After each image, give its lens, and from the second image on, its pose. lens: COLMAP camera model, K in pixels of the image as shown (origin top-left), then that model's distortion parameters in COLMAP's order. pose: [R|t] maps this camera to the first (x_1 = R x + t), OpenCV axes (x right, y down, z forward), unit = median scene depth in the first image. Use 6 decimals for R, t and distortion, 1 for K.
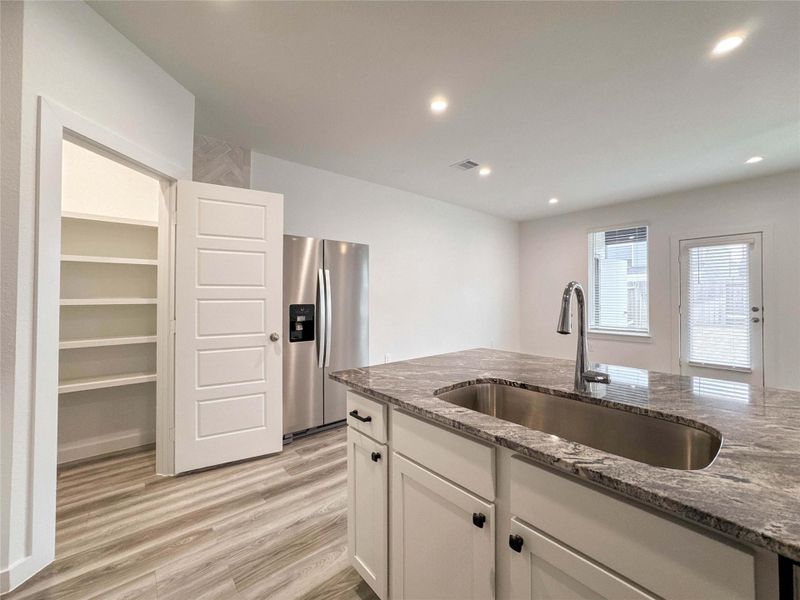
lens RADIAL K [[327.9, 0, 396.9], [0, 327.9, 293.4], [0, 0, 1]] dist [-0.022932, 0.007298]
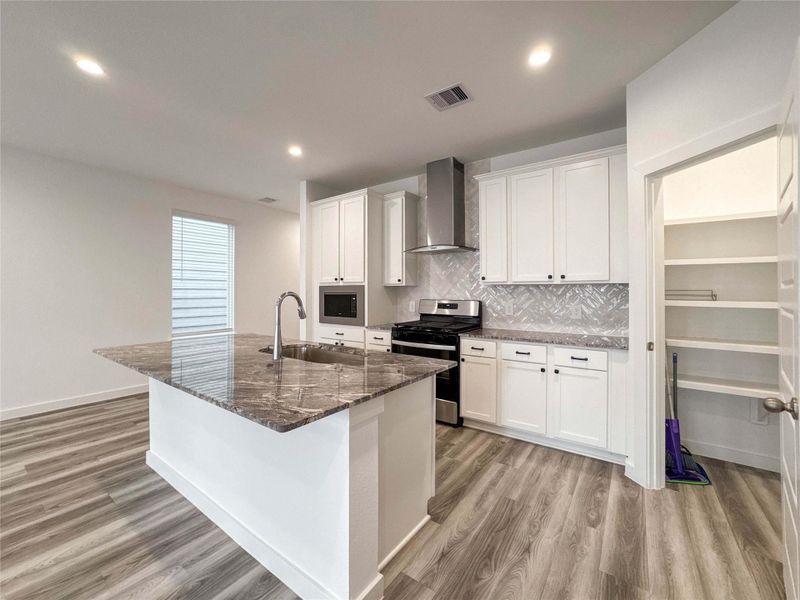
lens RADIAL K [[327.9, 0, 401.3], [0, 327.9, 292.2], [0, 0, 1]] dist [-0.022932, 0.007298]
pose [[-0.967053, 0.001677, -0.254570, 0.232906], [0.004679, 0.999926, -0.011187, -0.004441], [0.254533, -0.012010, -0.966990, 1.586317]]
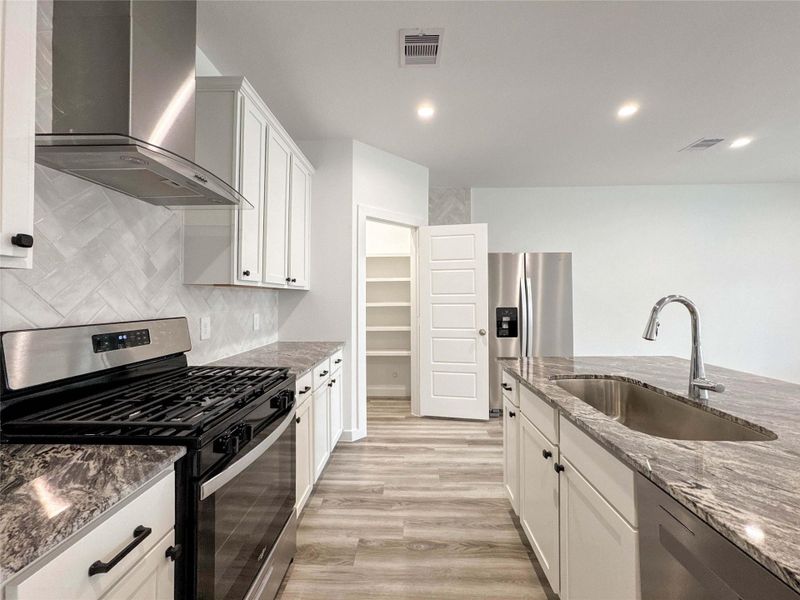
lens RADIAL K [[327.9, 0, 395.4], [0, 327.9, 291.8], [0, 0, 1]] dist [-0.022932, 0.007298]
pose [[0.735480, -0.014528, -0.677391, 0.330979], [0.012406, 0.999891, -0.007974, -0.028518], [0.677433, -0.002539, 0.735580, -0.262713]]
